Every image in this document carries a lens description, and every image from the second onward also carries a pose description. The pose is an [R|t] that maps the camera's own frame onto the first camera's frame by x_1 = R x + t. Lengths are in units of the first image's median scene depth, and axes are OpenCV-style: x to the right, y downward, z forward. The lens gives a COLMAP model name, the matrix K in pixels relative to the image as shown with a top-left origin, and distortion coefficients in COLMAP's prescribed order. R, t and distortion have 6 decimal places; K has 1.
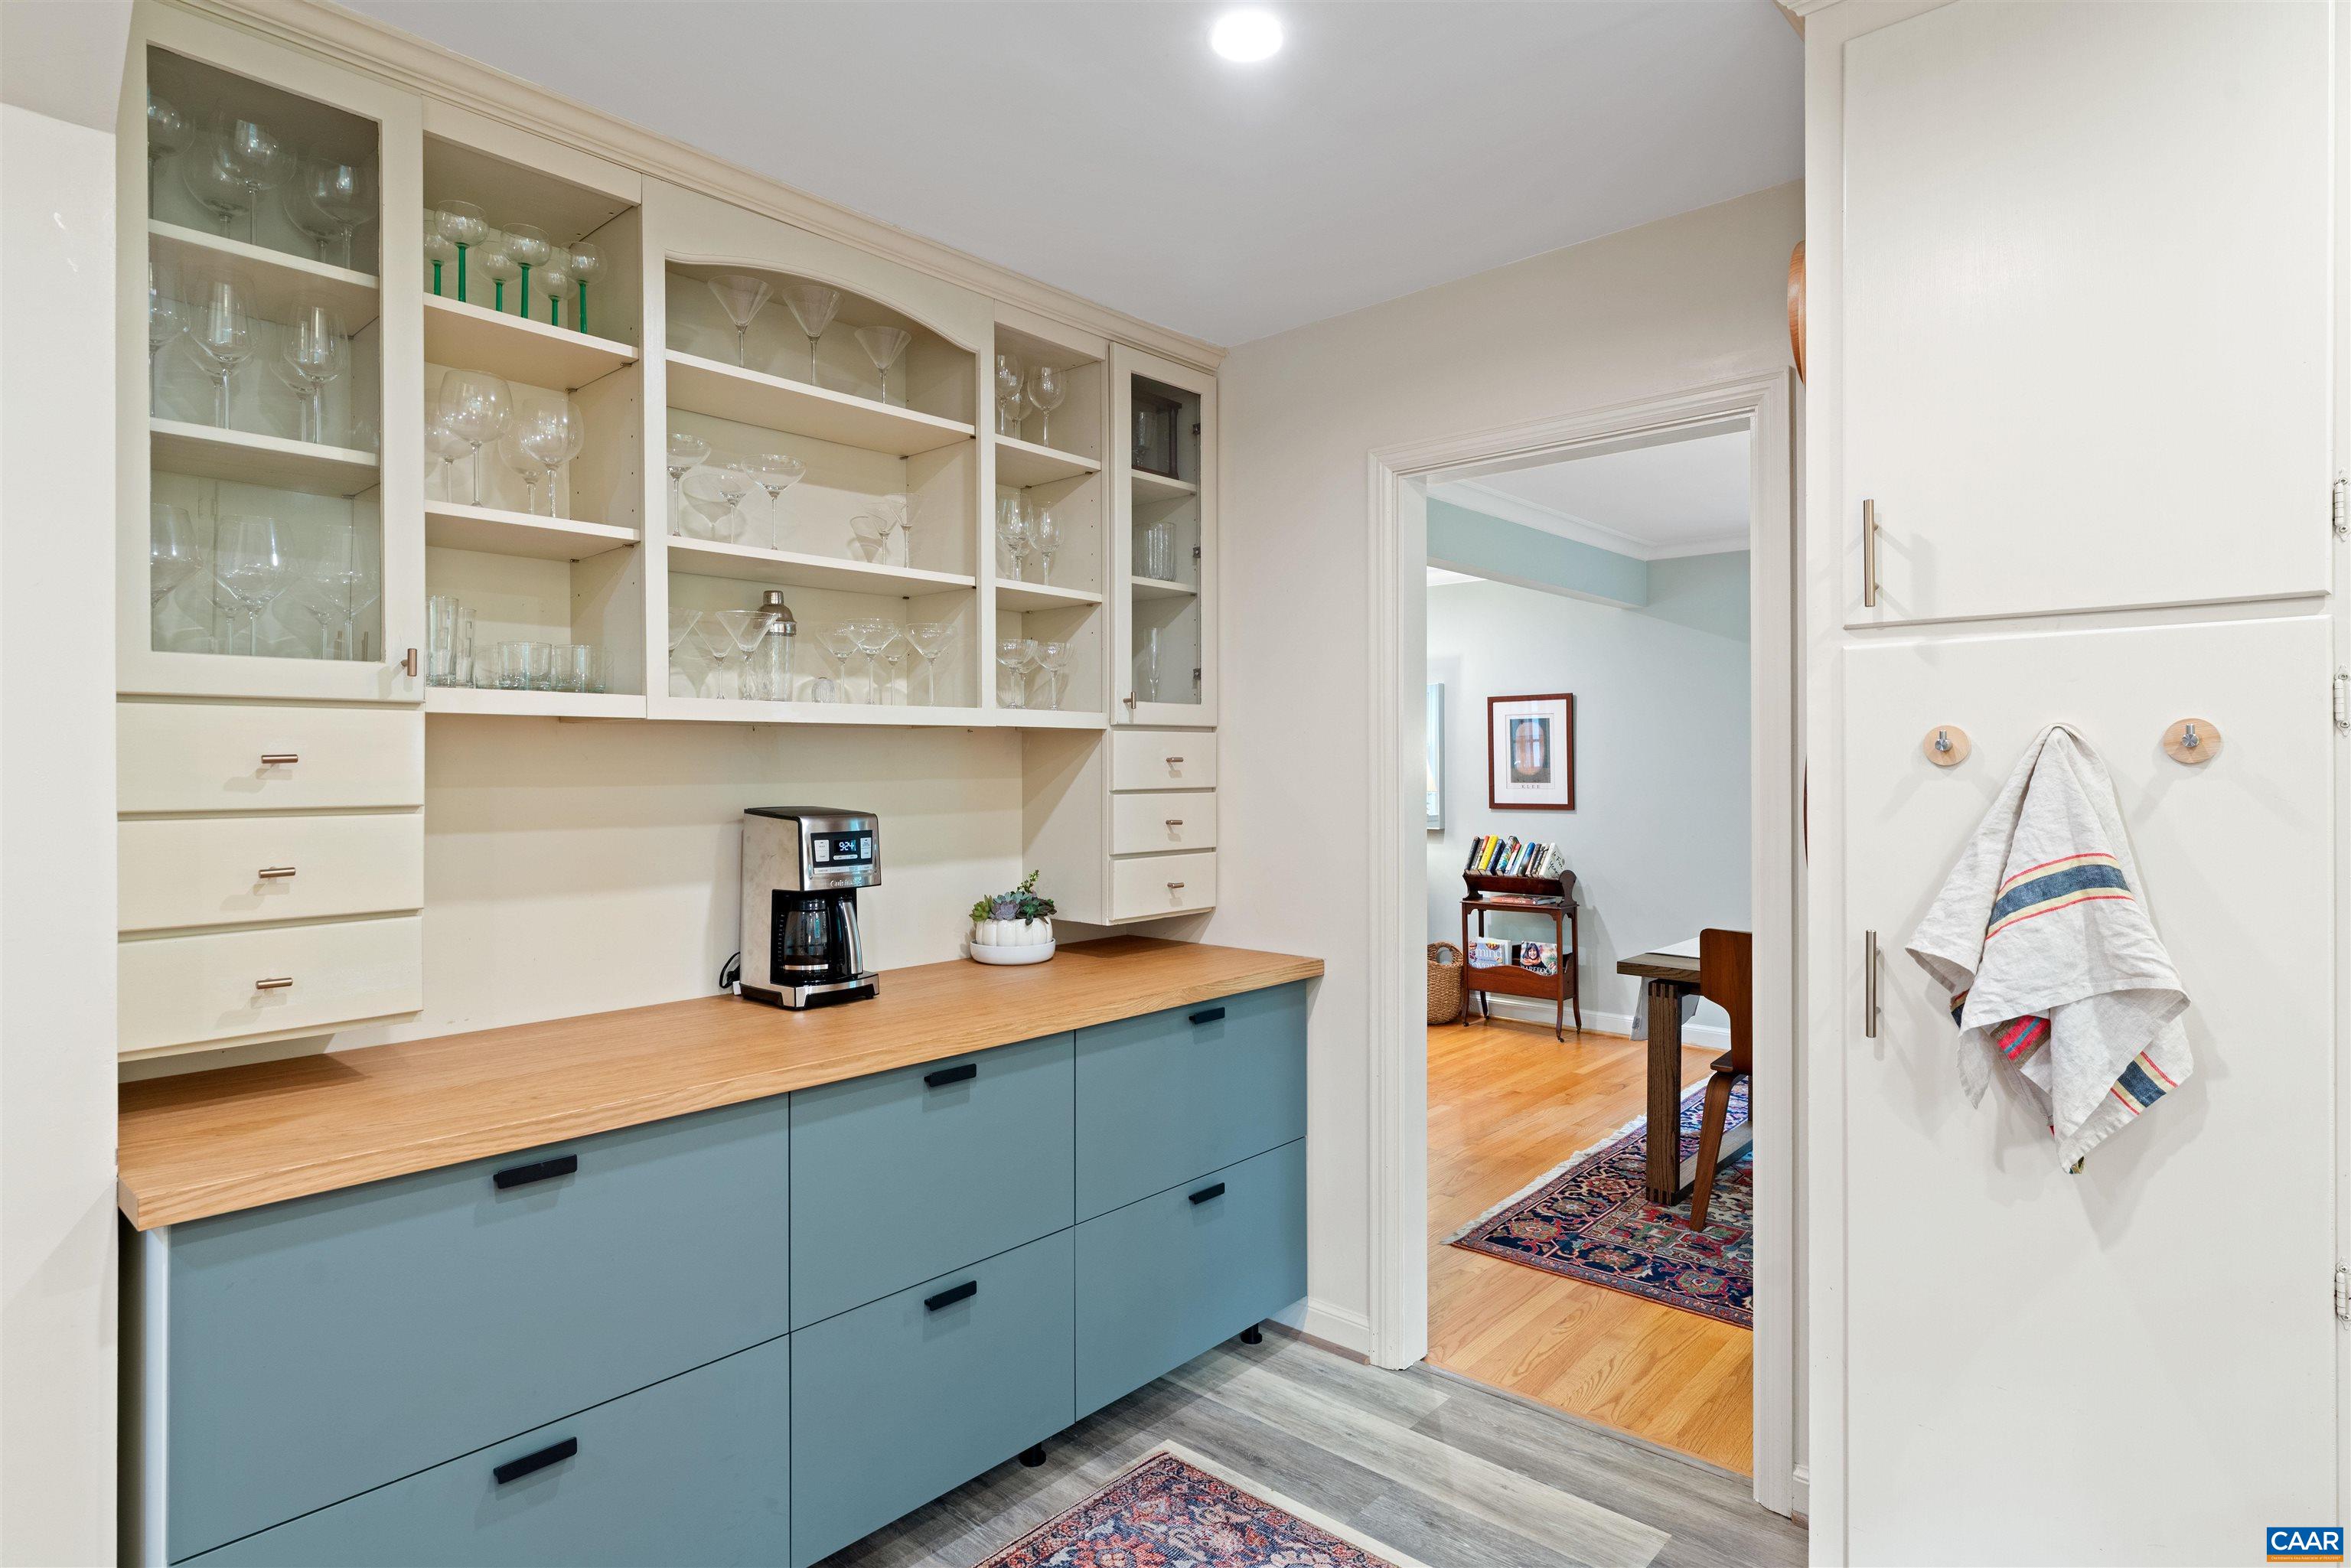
lens RADIAL K [[1240.4, 0, 1170.2], [0, 1240.4, 772.6], [0, 0, 1]] dist [0.006569, 0.000679]
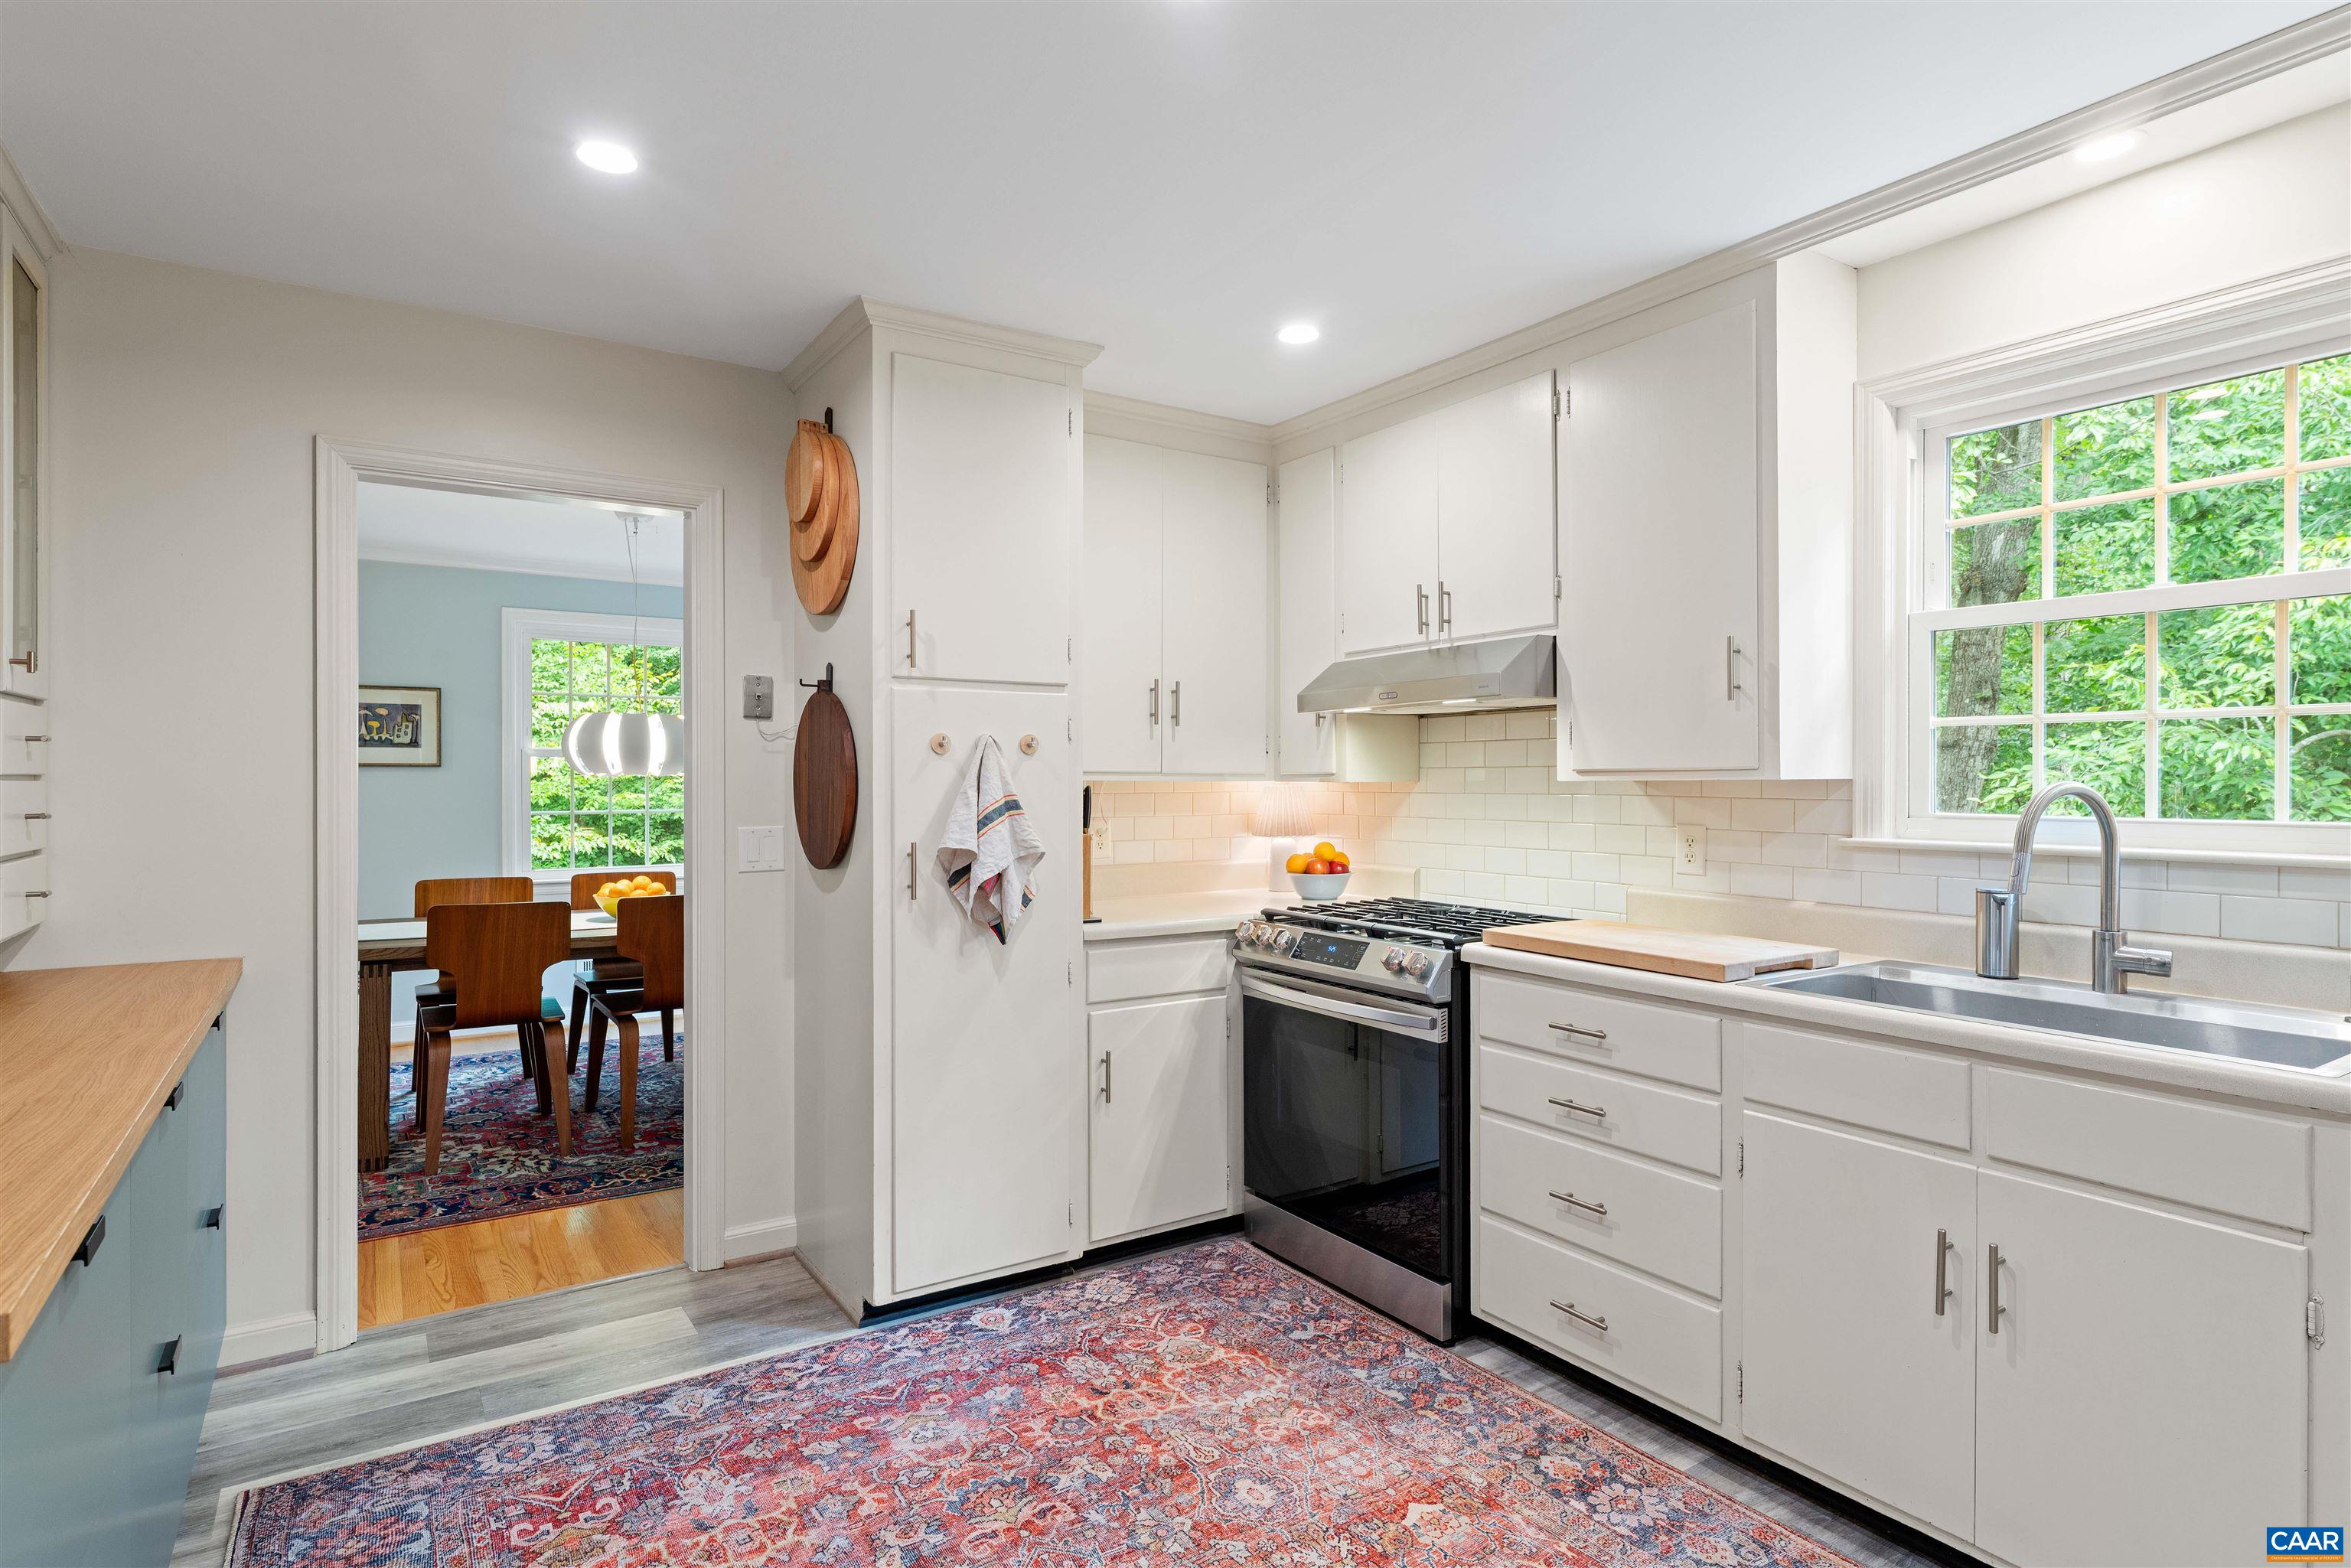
lens RADIAL K [[1240.4, 0, 1170.2], [0, 1240.4, 772.6], [0, 0, 1]] dist [0.006569, 0.000679]
pose [[0.256794, 0.007215, 0.966439, -0.780238], [0.002371, 0.999964, -0.008095, 0.027081], [-0.966463, 0.004370, 0.256768, 0.108473]]
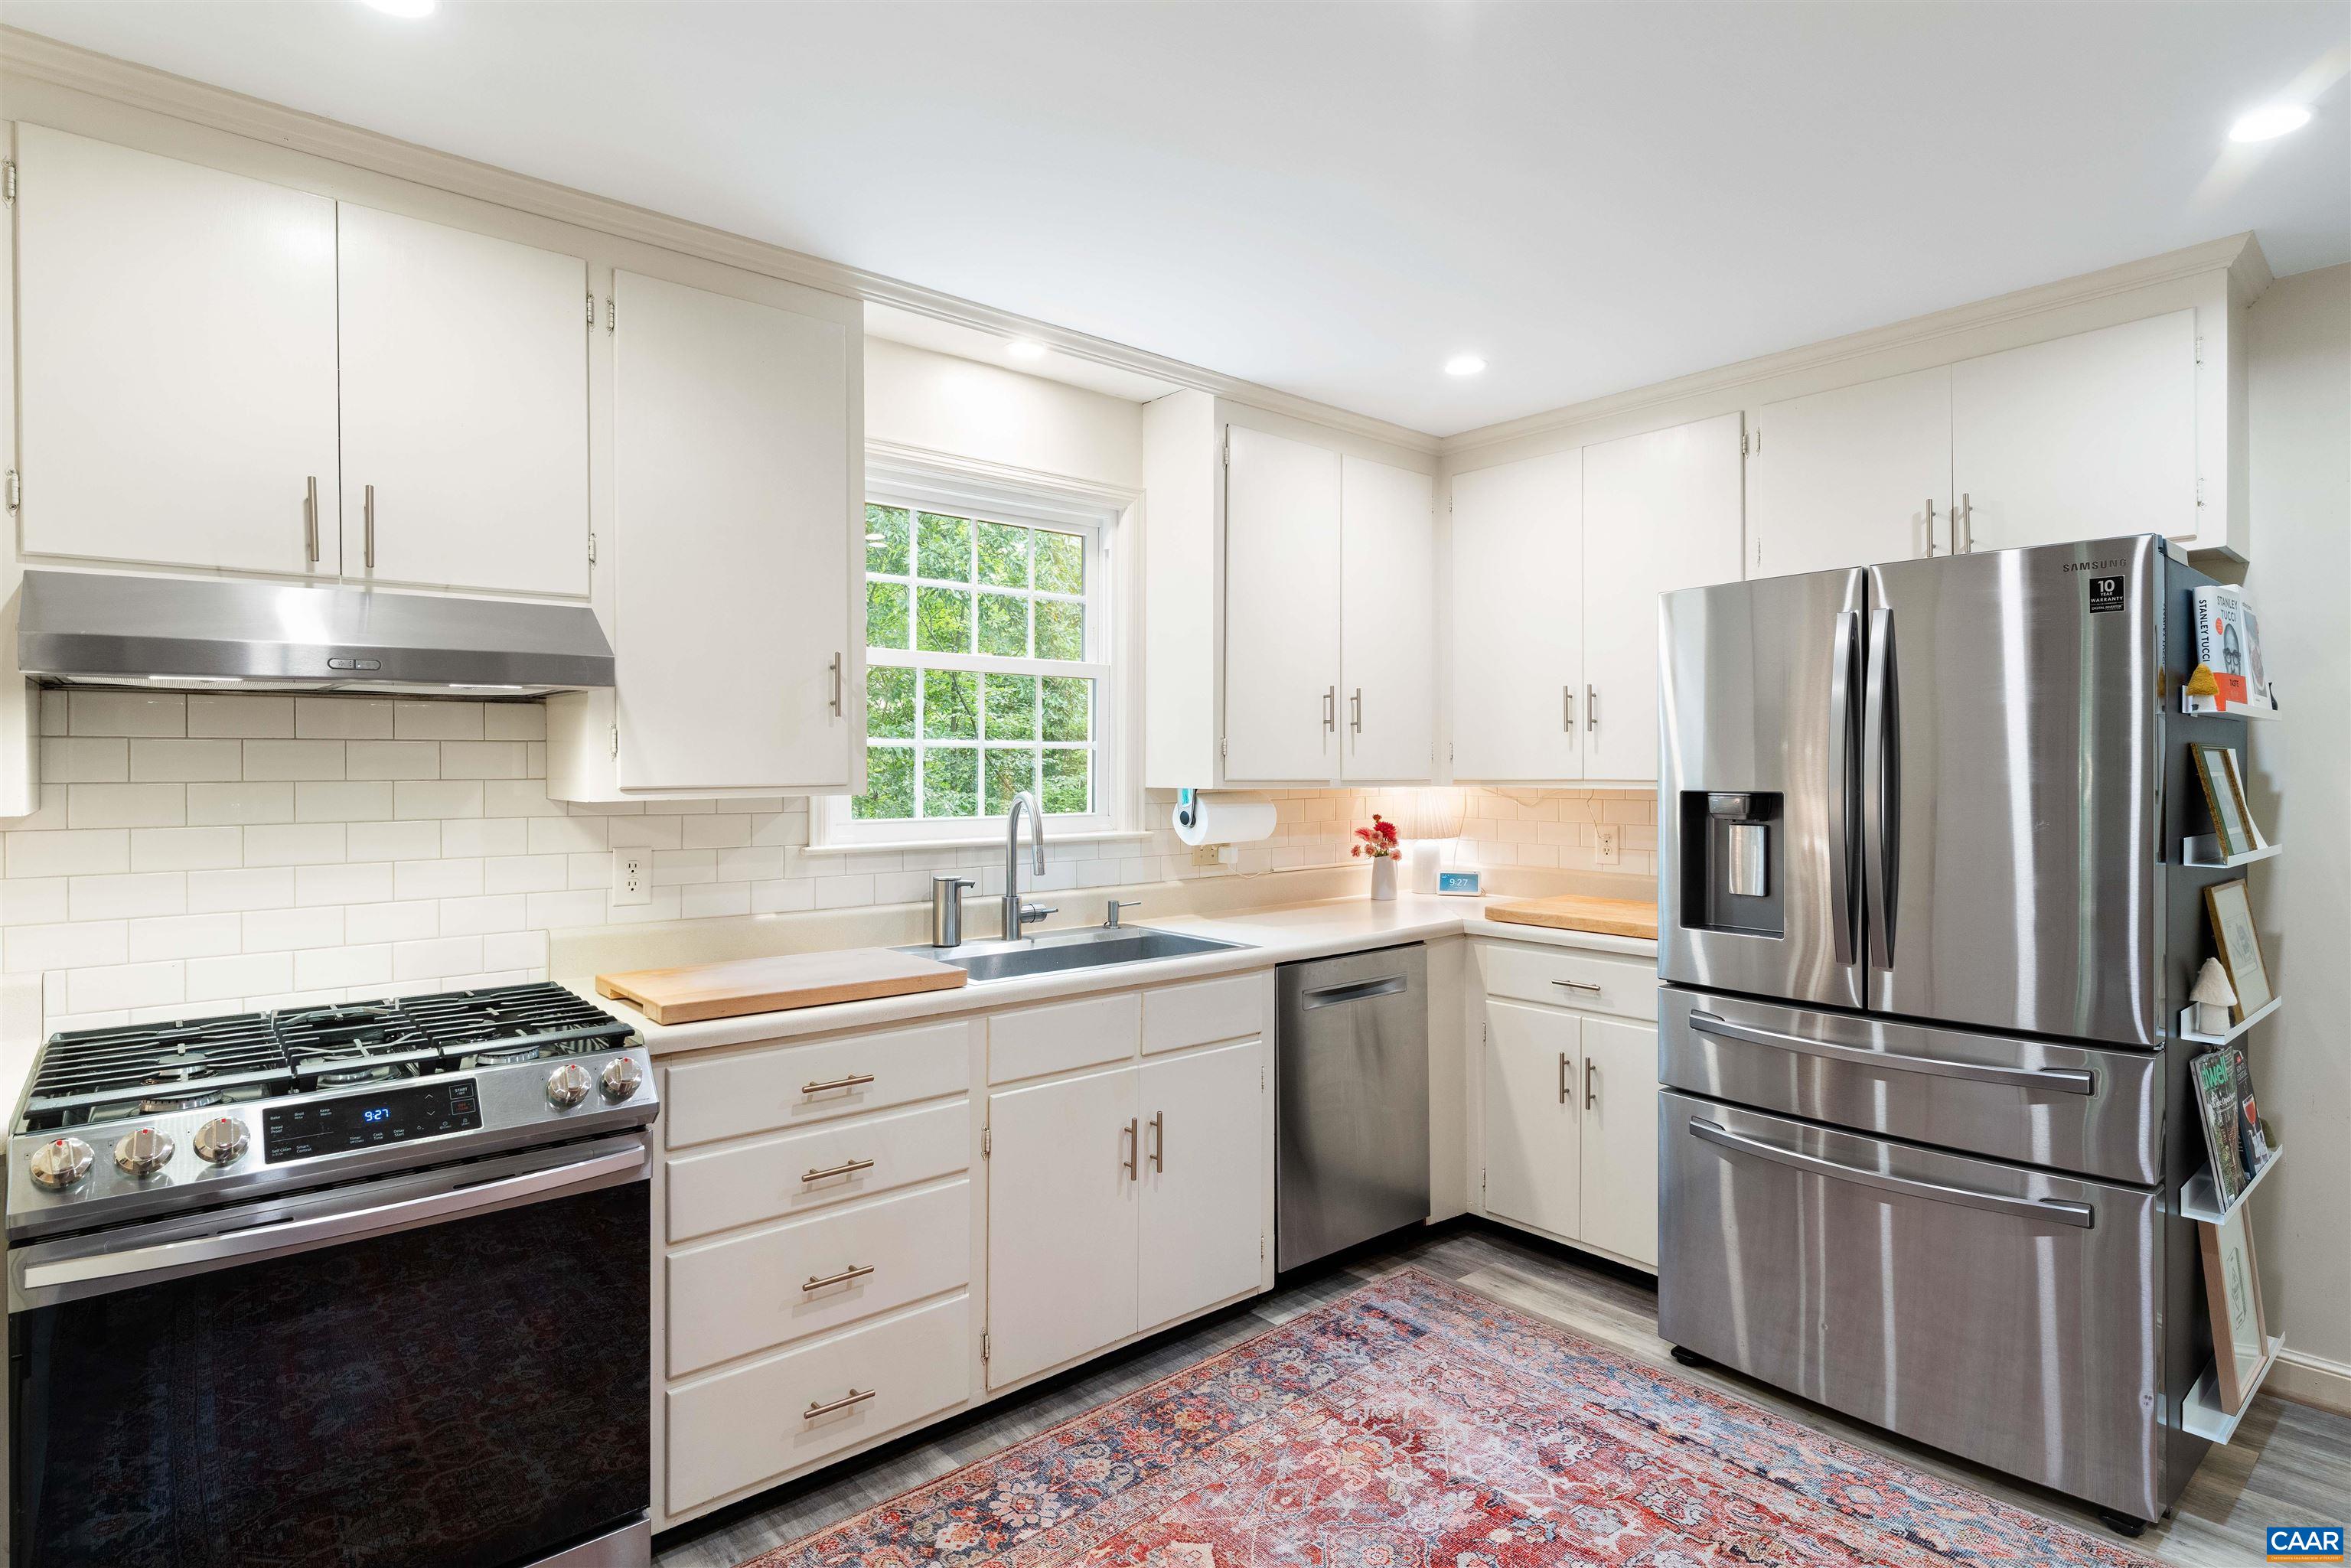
lens RADIAL K [[1199.6, 0, 1177.8], [0, 1199.6, 757.4], [0, 0, 1]] dist [-0.001611, -0.000717]
pose [[-0.991674, 0.005153, 0.128667, 0.005146], [0.004814, 0.999984, -0.002942, -0.004862], [-0.128680, -0.002298, -0.991683, 0.956667]]
